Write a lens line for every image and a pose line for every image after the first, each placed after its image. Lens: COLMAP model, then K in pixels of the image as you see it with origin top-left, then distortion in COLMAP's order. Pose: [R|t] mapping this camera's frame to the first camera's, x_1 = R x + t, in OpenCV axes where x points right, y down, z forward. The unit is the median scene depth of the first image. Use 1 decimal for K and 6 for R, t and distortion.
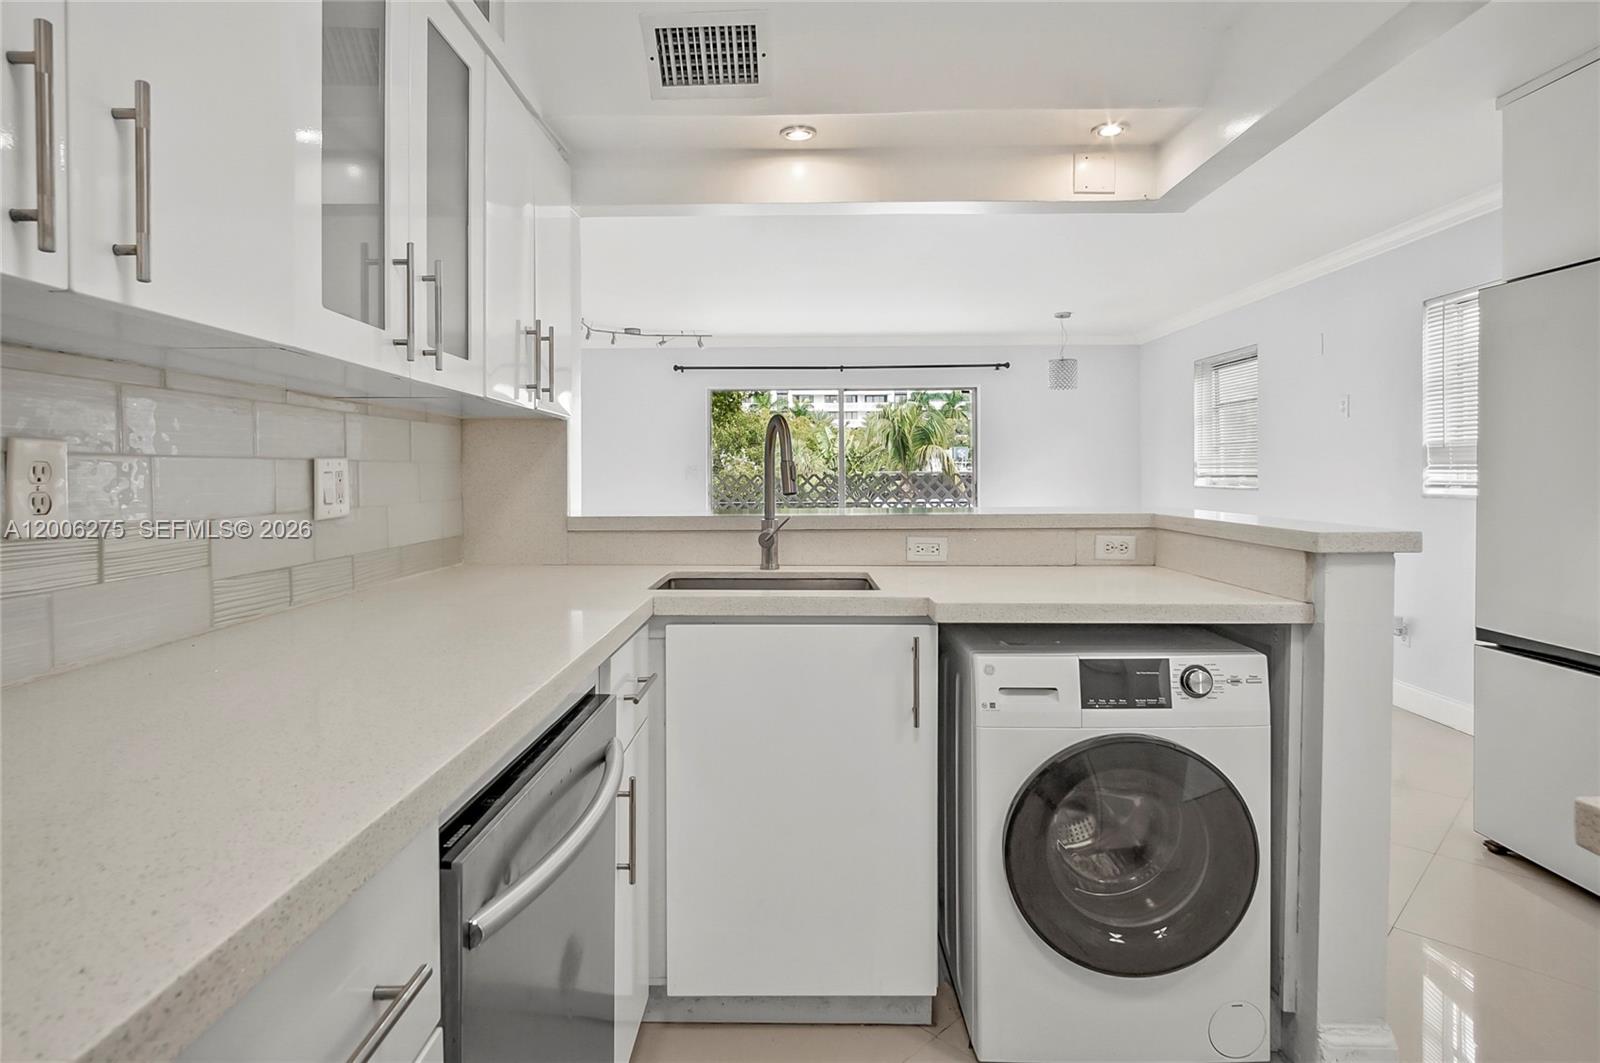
lens RADIAL K [[867.3, 0, 799.3], [0, 867.3, 479.5], [0, 0, 1]] dist [-0.011675, 0.007284]
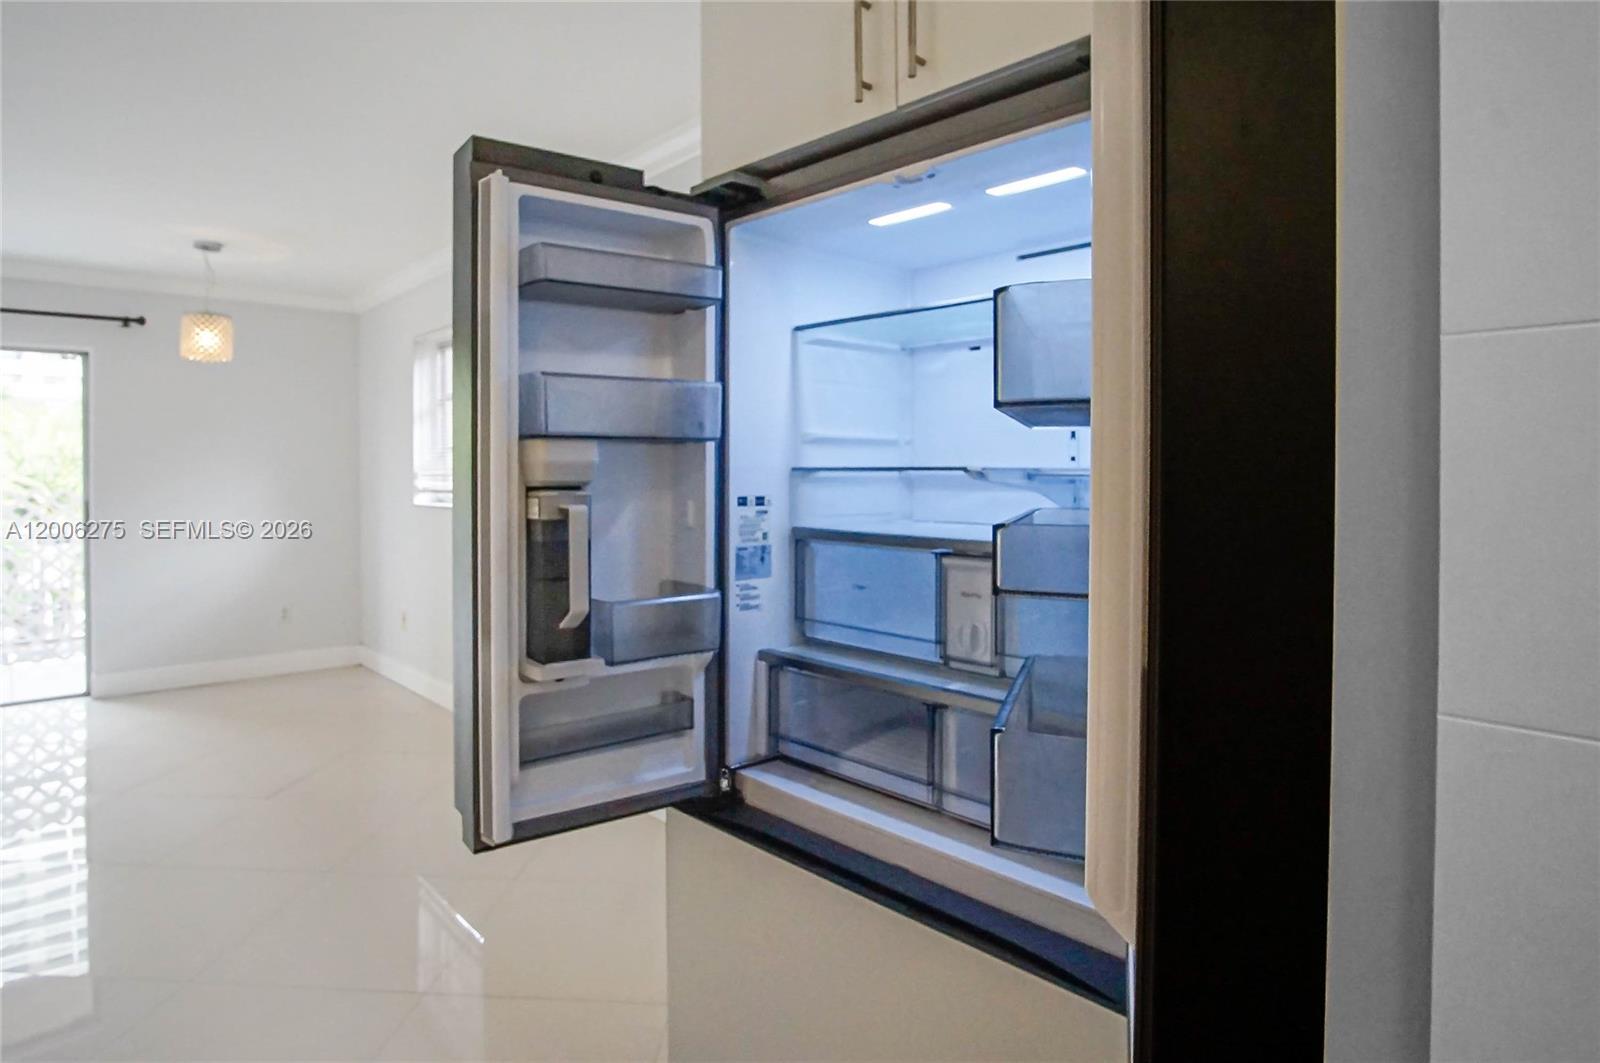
lens RADIAL K [[898.6, 0, 776.7], [0, 898.6, 477.1], [0, 0, 1]] dist [-0.020970, 0.002131]
pose [[0.757174, -0.001587, 0.653211, 0.446110], [0.006936, 0.999960, -0.005610, -0.022395], [-0.653176, 0.008778, 0.757155, 0.503379]]
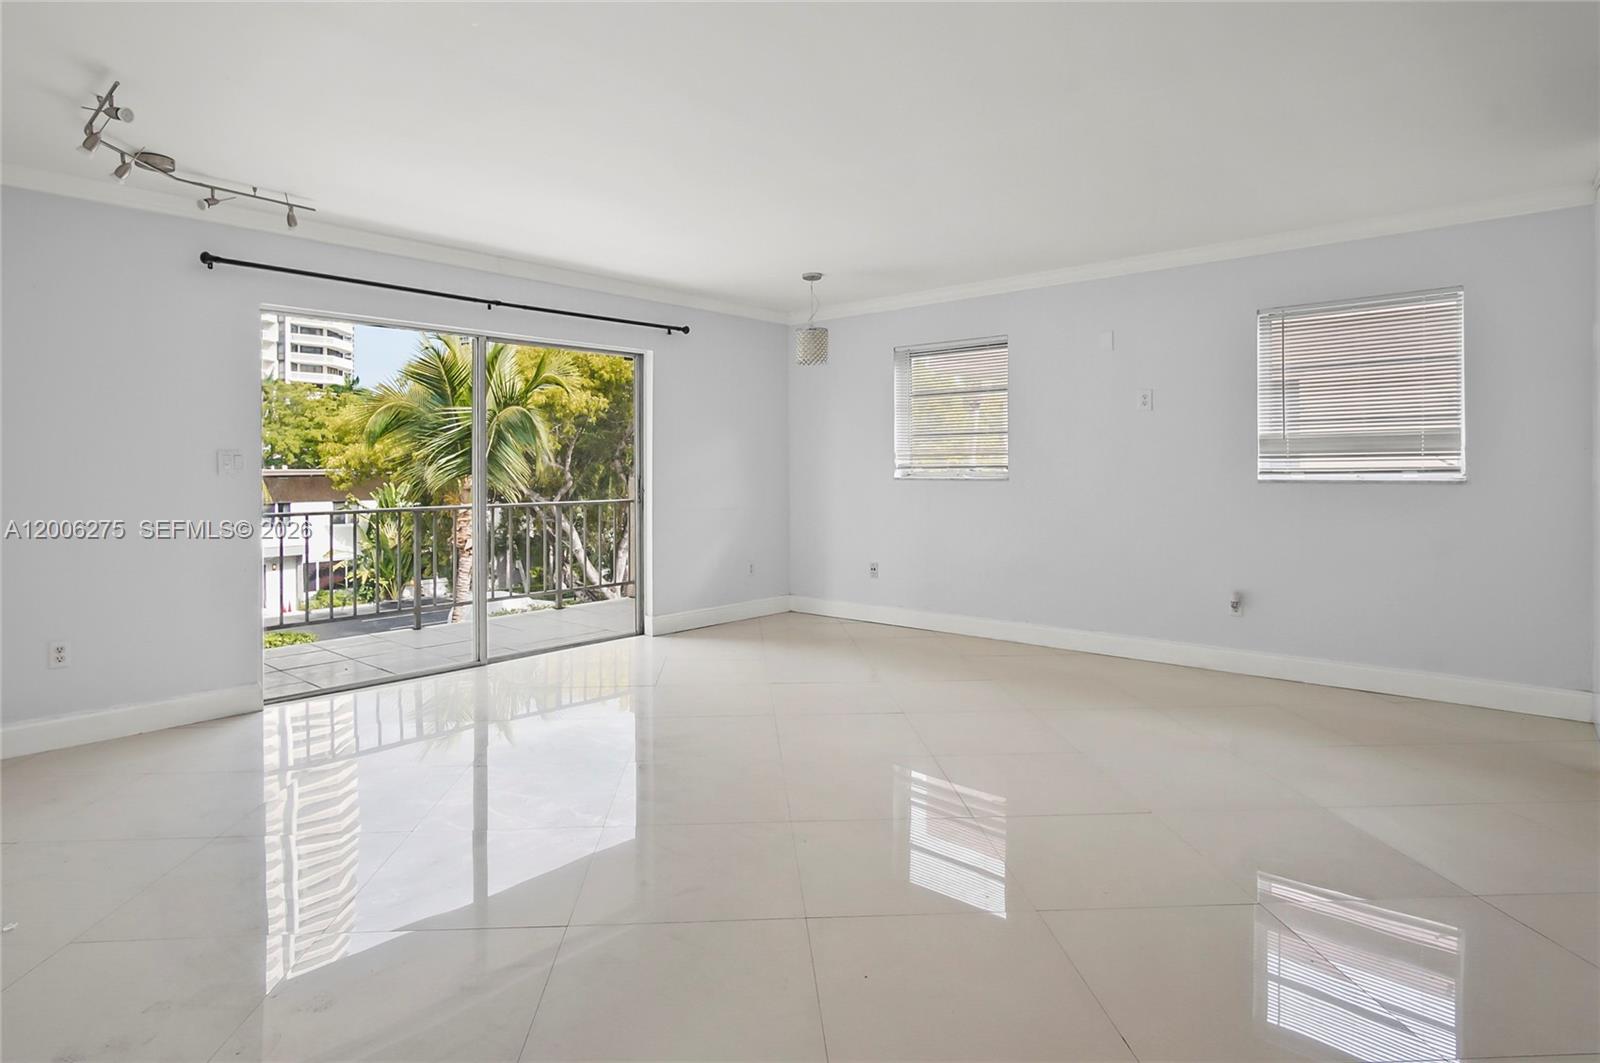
lens RADIAL K [[867.3, 0, 782.2], [0, 867.3, 469.4], [0, 0, 1]] dist [-0.011675, 0.007284]
pose [[0.661890, 0.000460, 0.749601, -0.811288], [0.008994, 0.999923, -0.008555, 0.012279], [-0.749547, 0.012404, 0.661834, 1.089766]]
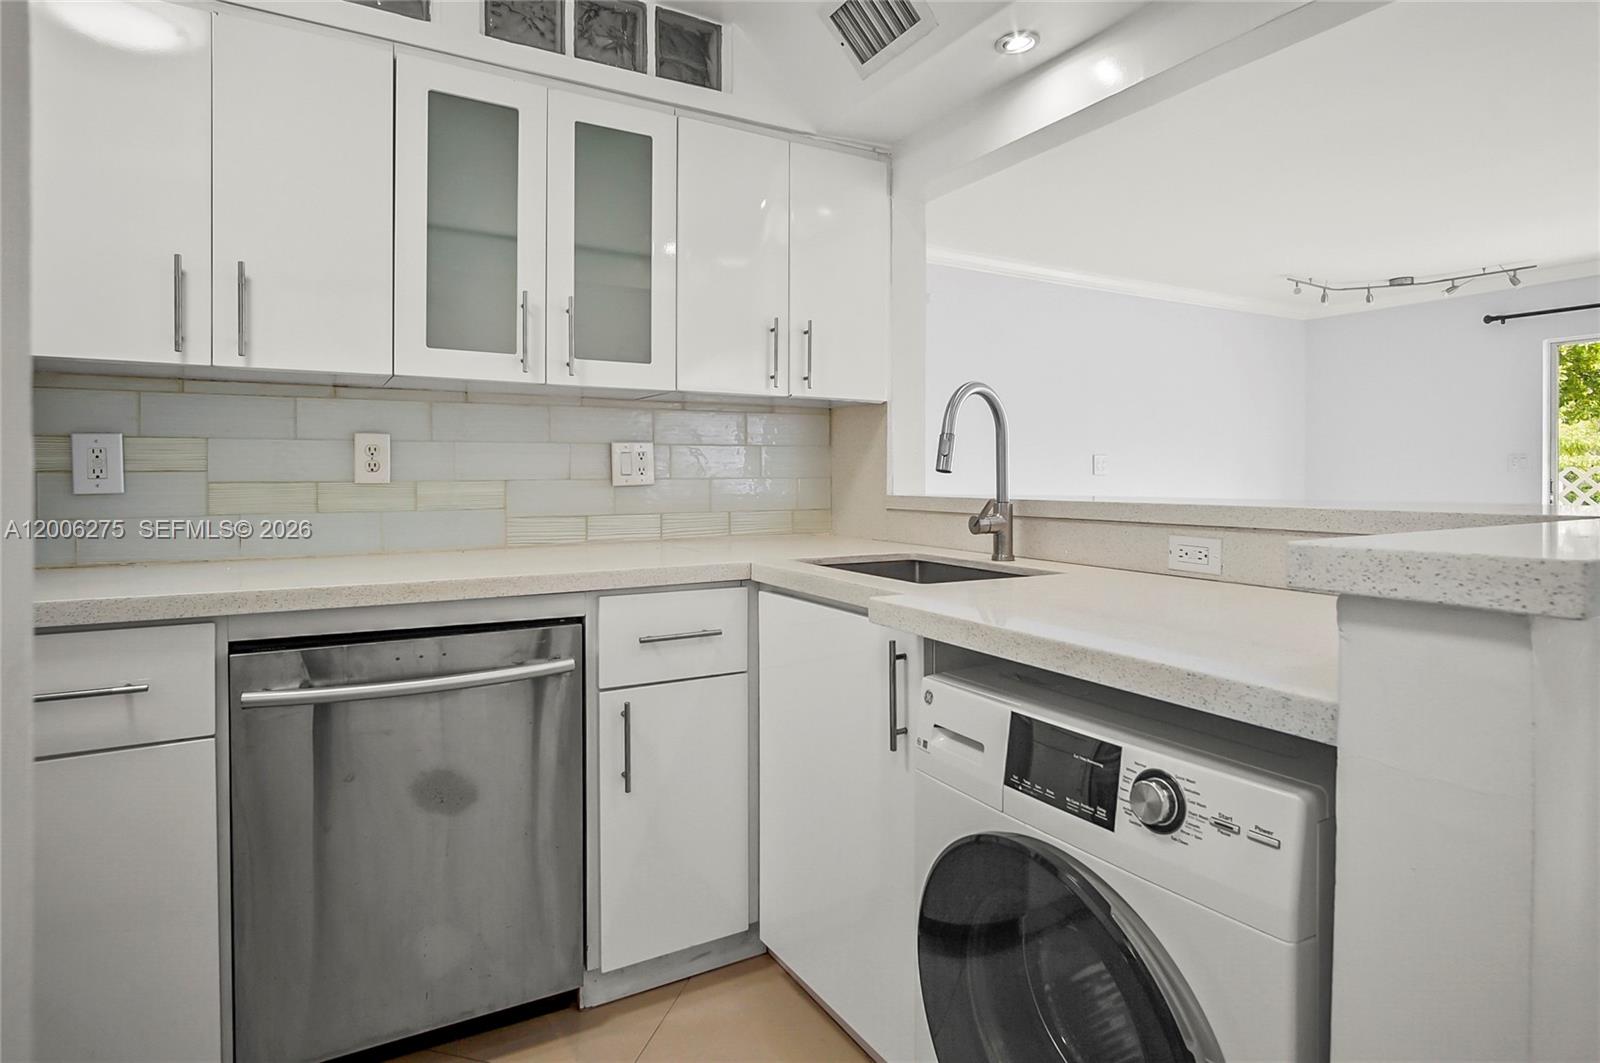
lens RADIAL K [[867.3, 0, 783.2], [0, 867.3, 480.2], [0, 0, 1]] dist [-0.011675, 0.007284]
pose [[0.501510, 0.009062, -0.865104, 0.514826], [-0.006488, 0.999956, 0.006714, 0.016106], [0.865127, 0.002246, 0.501547, 0.324350]]
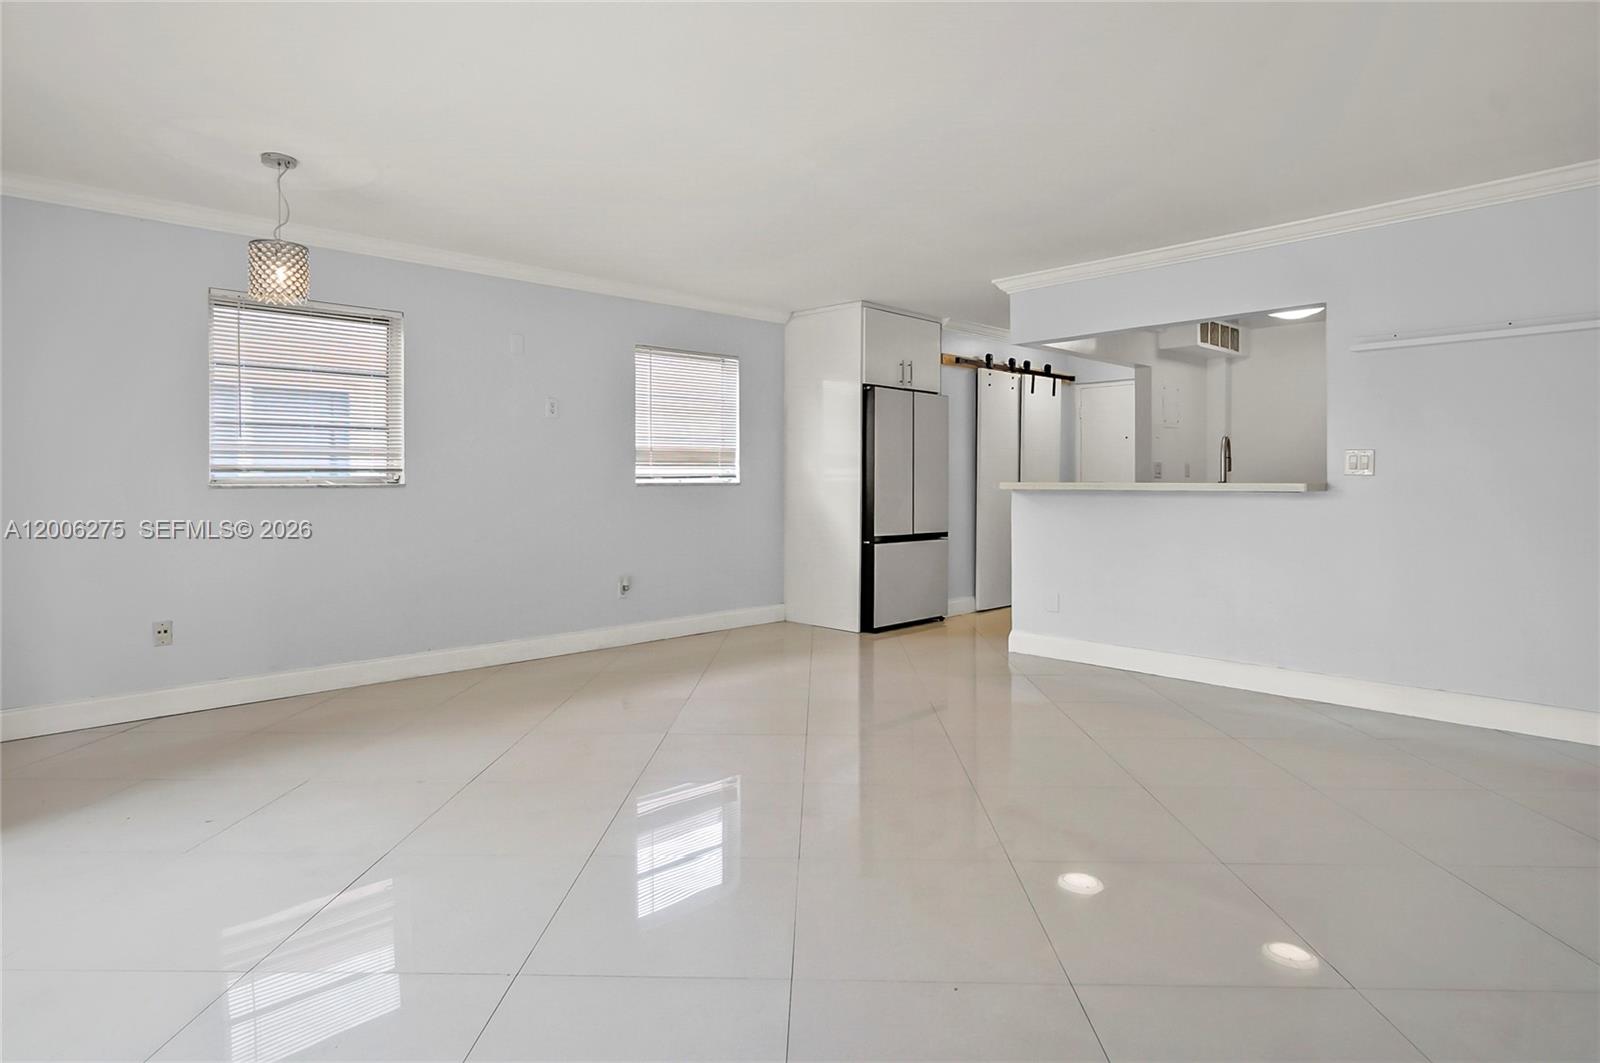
lens RADIAL K [[867.3, 0, 815.2], [0, 867.3, 502.2], [0, 0, 1]] dist [-0.011675, 0.007284]
pose [[-0.702057, -0.012244, 0.712015, -0.706122], [0.012334, 0.999493, 0.029350, 0.015783], [-0.712014, 0.029388, -0.701551, 2.670272]]
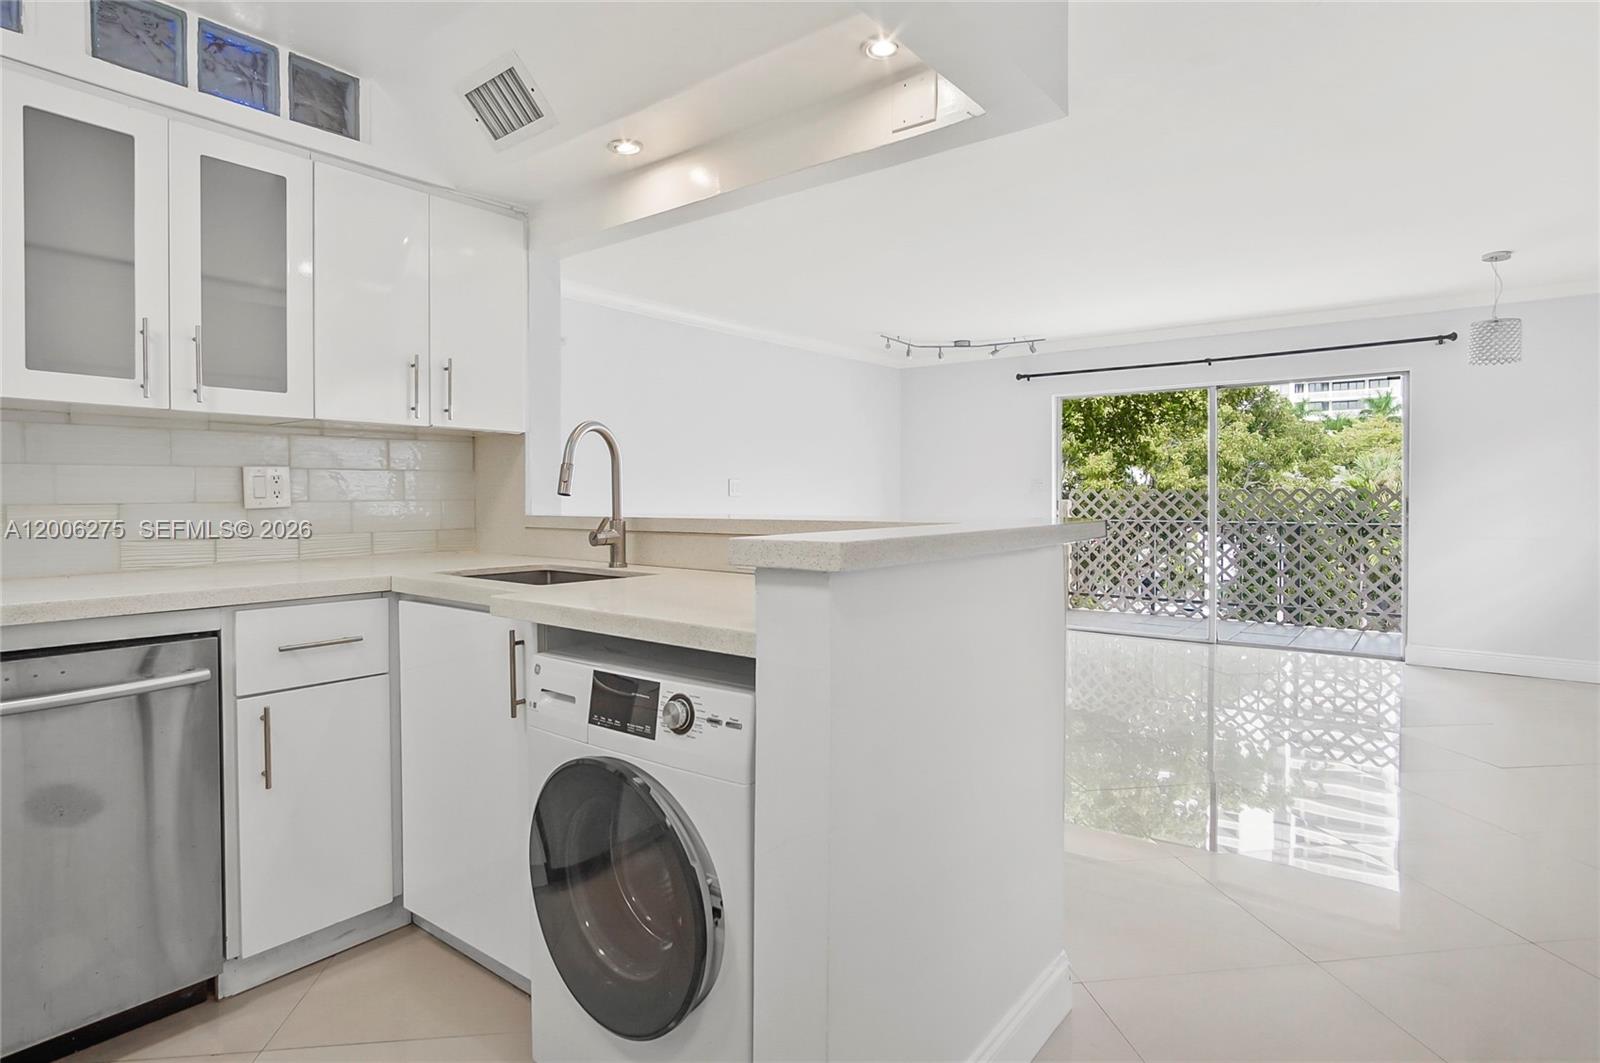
lens RADIAL K [[867.3, 0, 797.2], [0, 867.3, 510.7], [0, 0, 1]] dist [-0.011675, 0.007284]
pose [[0.792157, 0.013296, -0.610173, 0.669058], [-0.005087, 0.999872, 0.015183, 0.014486], [0.610296, -0.008924, 0.792123, 0.255492]]
